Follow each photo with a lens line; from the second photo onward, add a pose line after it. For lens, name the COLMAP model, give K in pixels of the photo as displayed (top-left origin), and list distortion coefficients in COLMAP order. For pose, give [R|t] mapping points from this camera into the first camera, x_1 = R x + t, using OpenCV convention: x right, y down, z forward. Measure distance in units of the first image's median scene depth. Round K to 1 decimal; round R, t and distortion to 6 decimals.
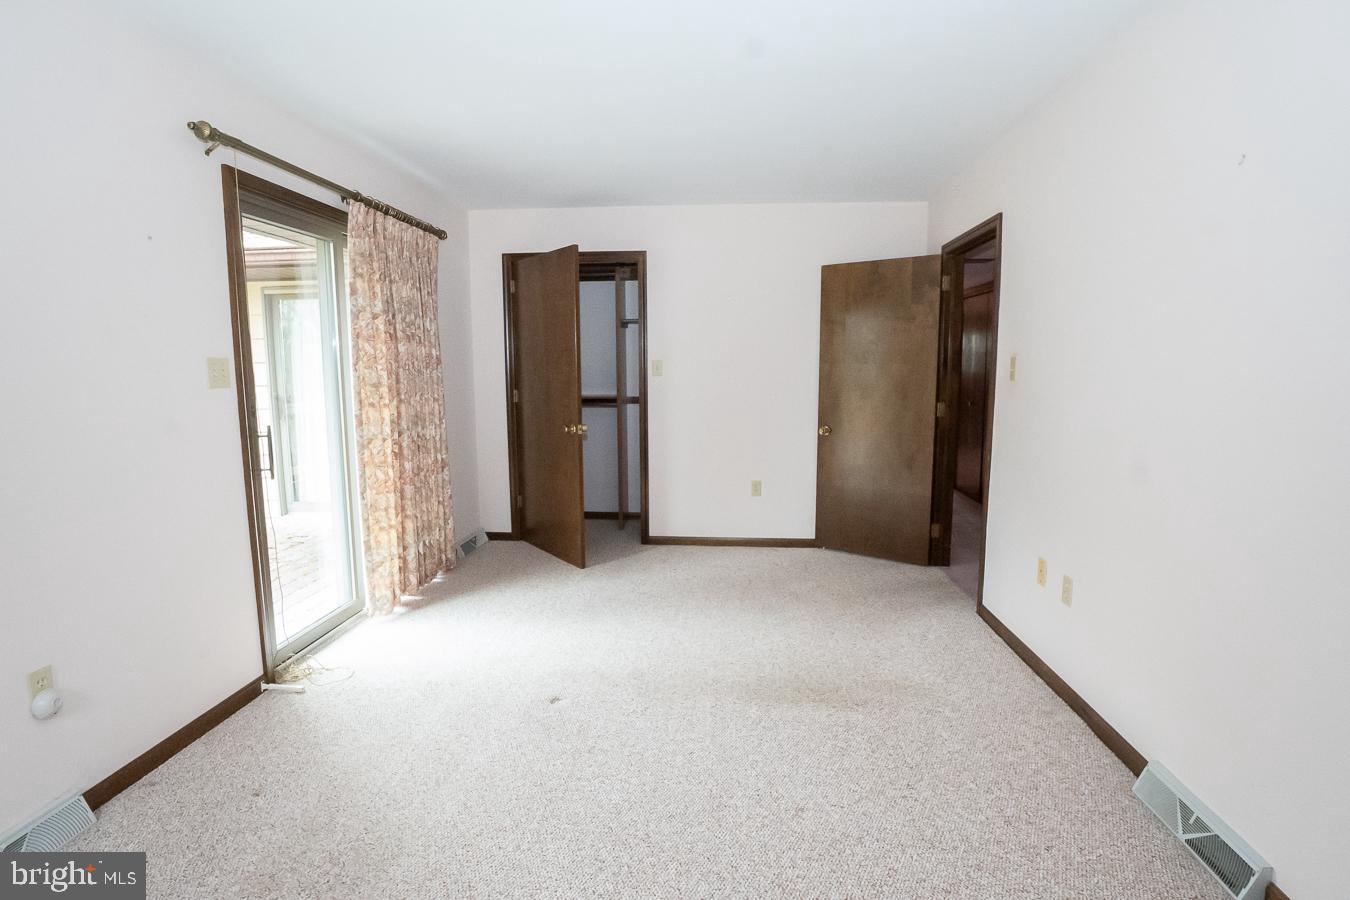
lens RADIAL K [[688.7, 0, 681.0], [0, 688.7, 450.5], [0, 0, 1]] dist [-0.052420, 0.012819]
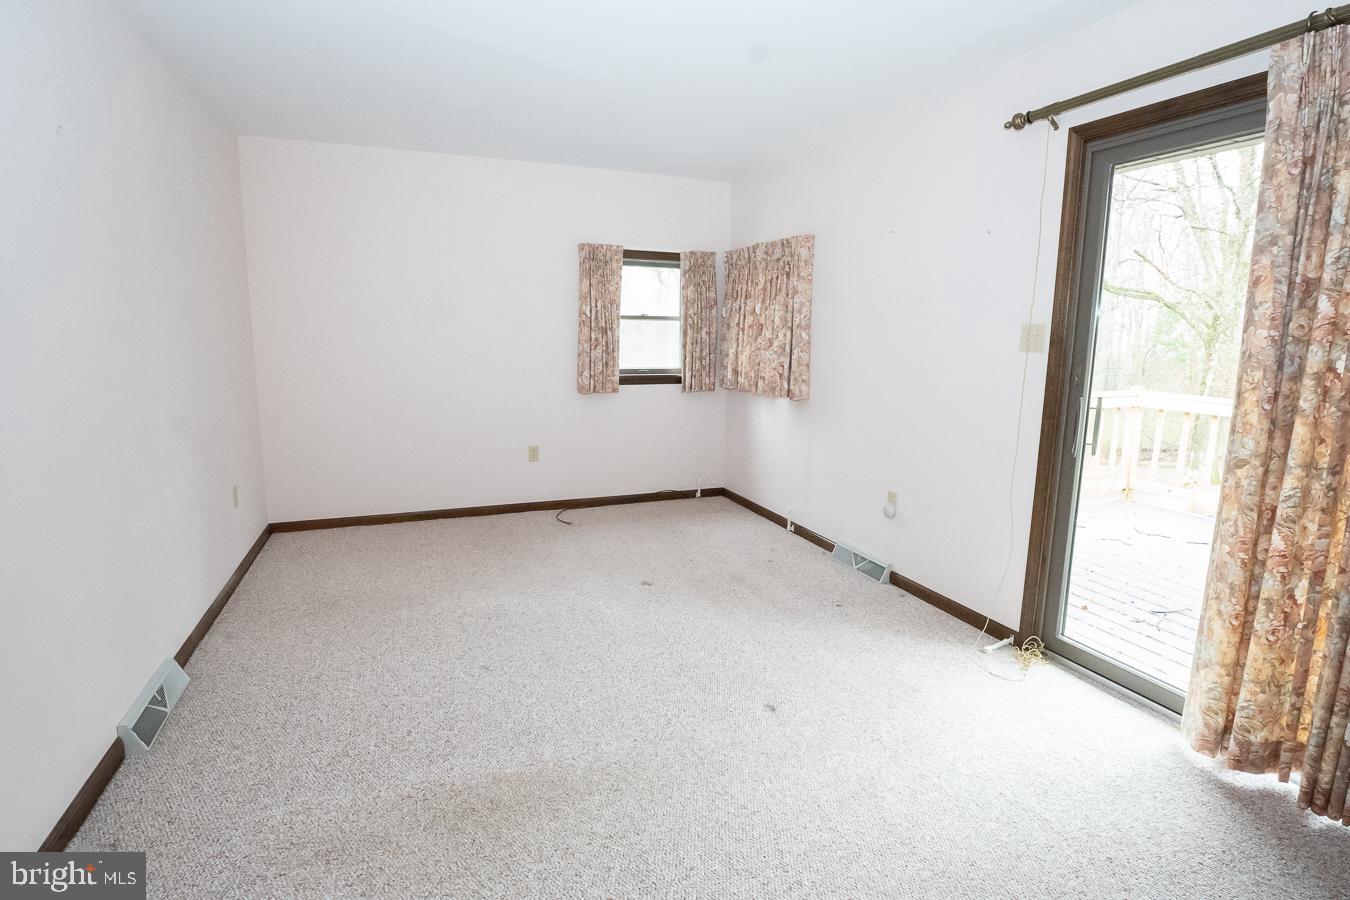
lens RADIAL K [[688.7, 0, 681.0], [0, 688.7, 450.5], [0, 0, 1]] dist [-0.052420, 0.012819]
pose [[-0.897774, 0.067595, -0.435238, 0.305794], [-0.061641, 0.959147, 0.276110, -0.209662], [0.436121, 0.274713, -0.856931, 1.748171]]
